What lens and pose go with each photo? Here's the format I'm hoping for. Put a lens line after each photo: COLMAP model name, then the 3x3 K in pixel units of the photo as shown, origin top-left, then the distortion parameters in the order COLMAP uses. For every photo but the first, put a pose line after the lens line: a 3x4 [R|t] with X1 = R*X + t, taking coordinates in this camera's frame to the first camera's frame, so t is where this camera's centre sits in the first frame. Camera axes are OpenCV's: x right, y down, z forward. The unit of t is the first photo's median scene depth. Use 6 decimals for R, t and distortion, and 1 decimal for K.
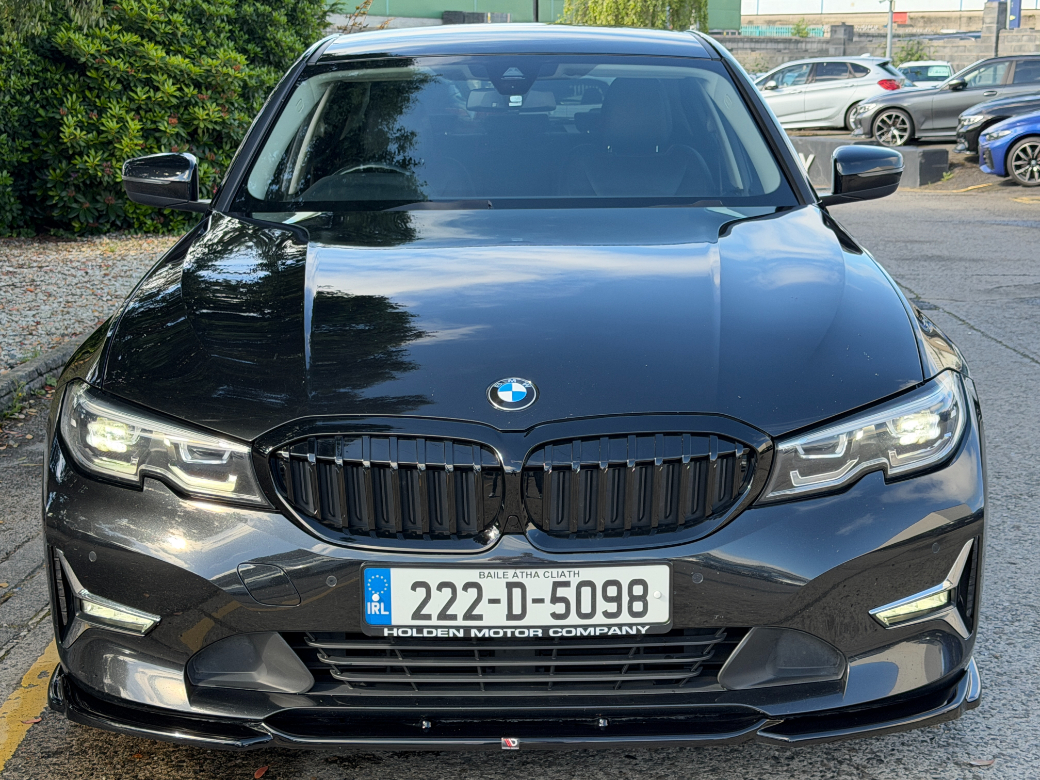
lens RADIAL K [[1690.7, 0, 520.0], [0, 1690.7, 390.0], [0, 0, 1]] dist [0.088579, 0.117825]
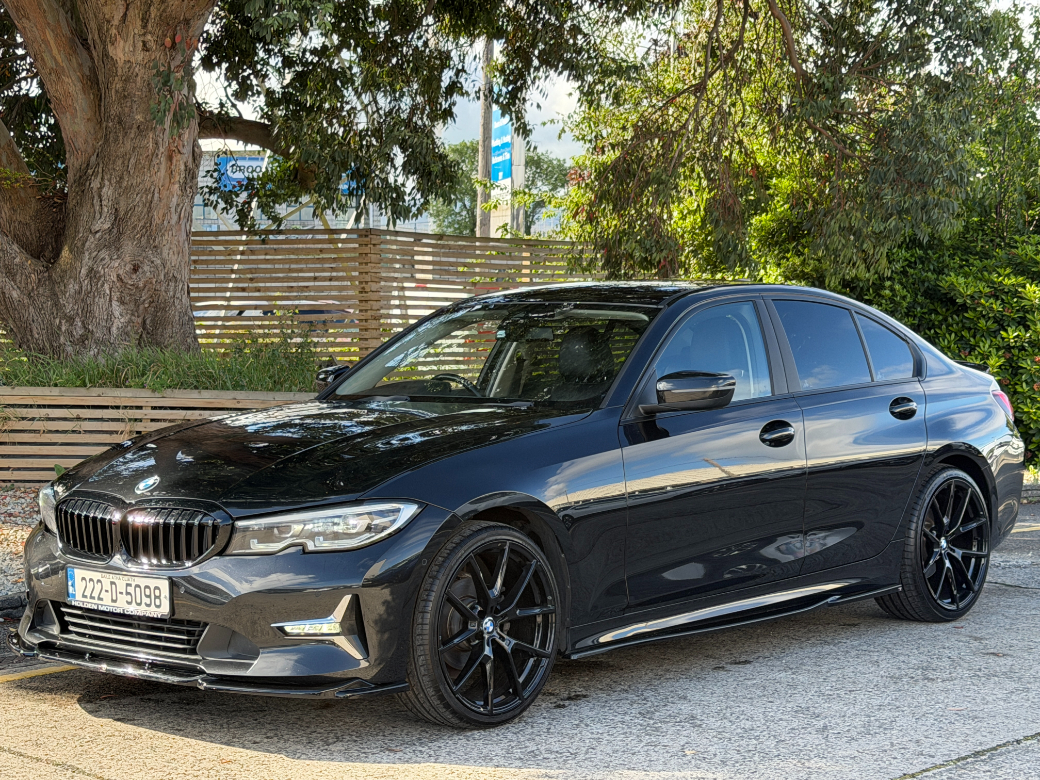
lens RADIAL K [[1952.8, 0, 506.7], [0, 1952.8, 389.1], [0, 0, 1]] dist [0.076166, 0.183583]
pose [[0.743316, 0.025077, -0.668470, 1.755256], [-0.121207, 0.987805, -0.097721, 0.062056], [0.657867, 0.153660, 0.737292, -0.343930]]
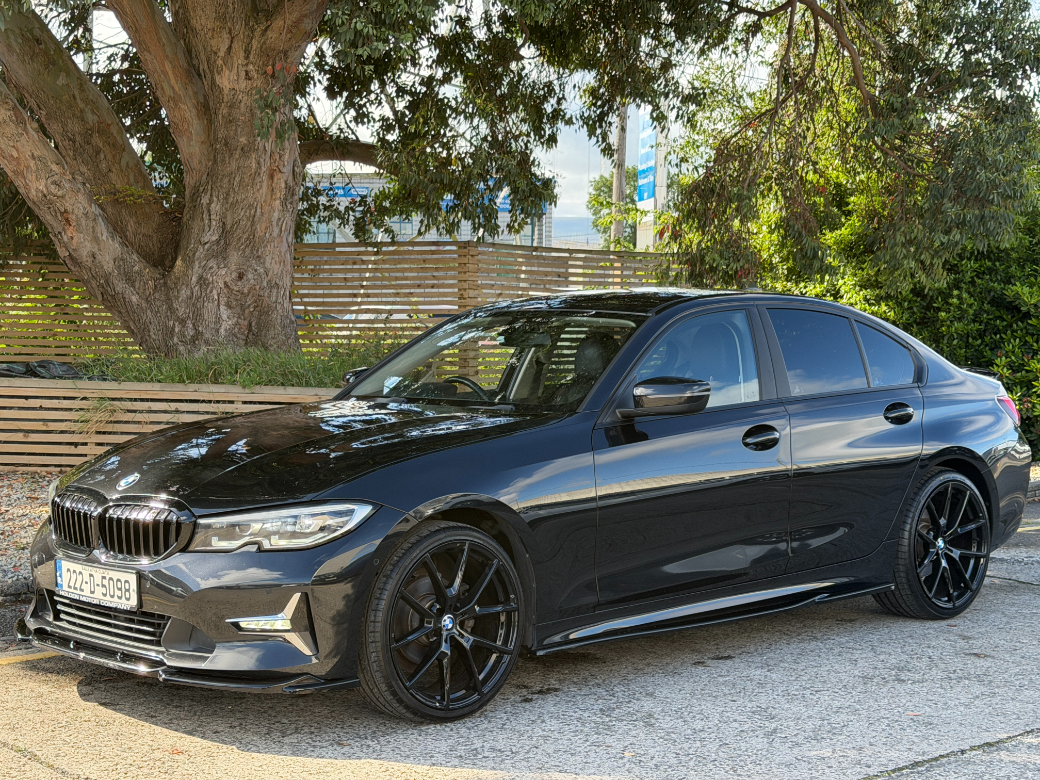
lens RADIAL K [[1690.7, 0, 520.0], [0, 1690.7, 390.0], [0, 0, 1]] dist [0.088579, 0.117825]
pose [[0.681502, 0.035231, -0.730968, 1.763015], [-0.138497, 0.986999, -0.081554, -0.004725], [0.718592, 0.156816, 0.677521, -0.015318]]
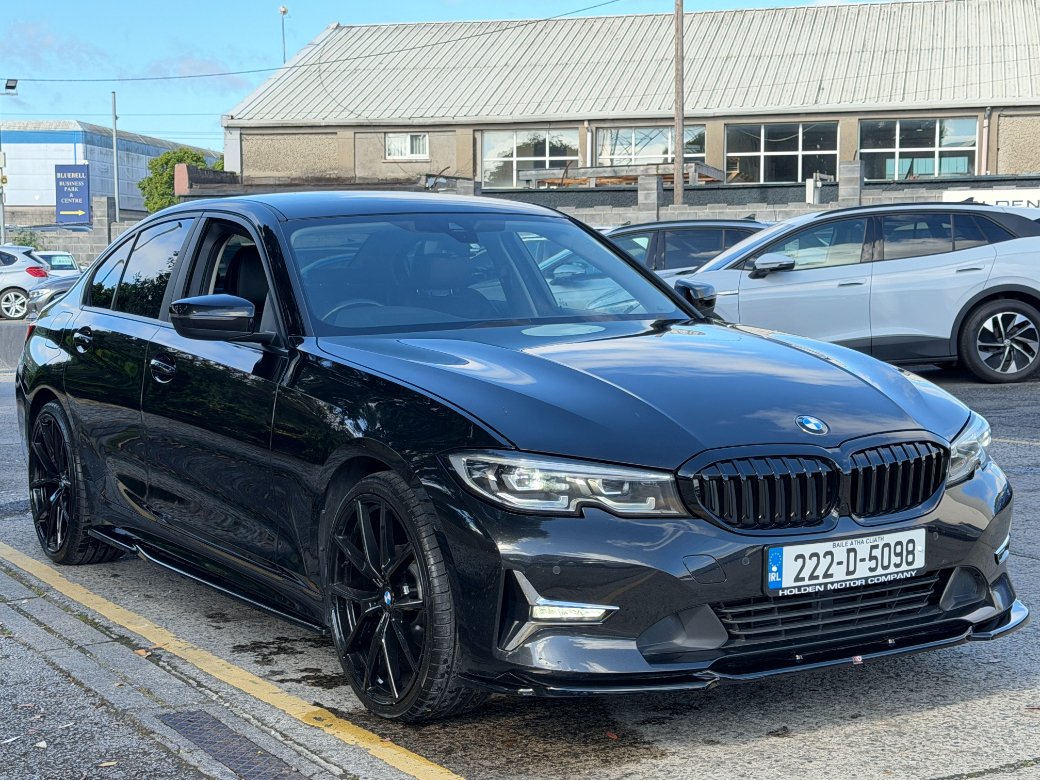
lens RADIAL K [[1668.1, 0, 520.0], [0, 1668.1, 390.0], [0, 0, 1]] dist [0.049329, 0.059795]
pose [[0.861552, -0.047137, 0.505477, -0.973110], [0.101771, 0.991505, -0.081002, 0.065097], [-0.497364, 0.121231, 0.859030, -0.121306]]
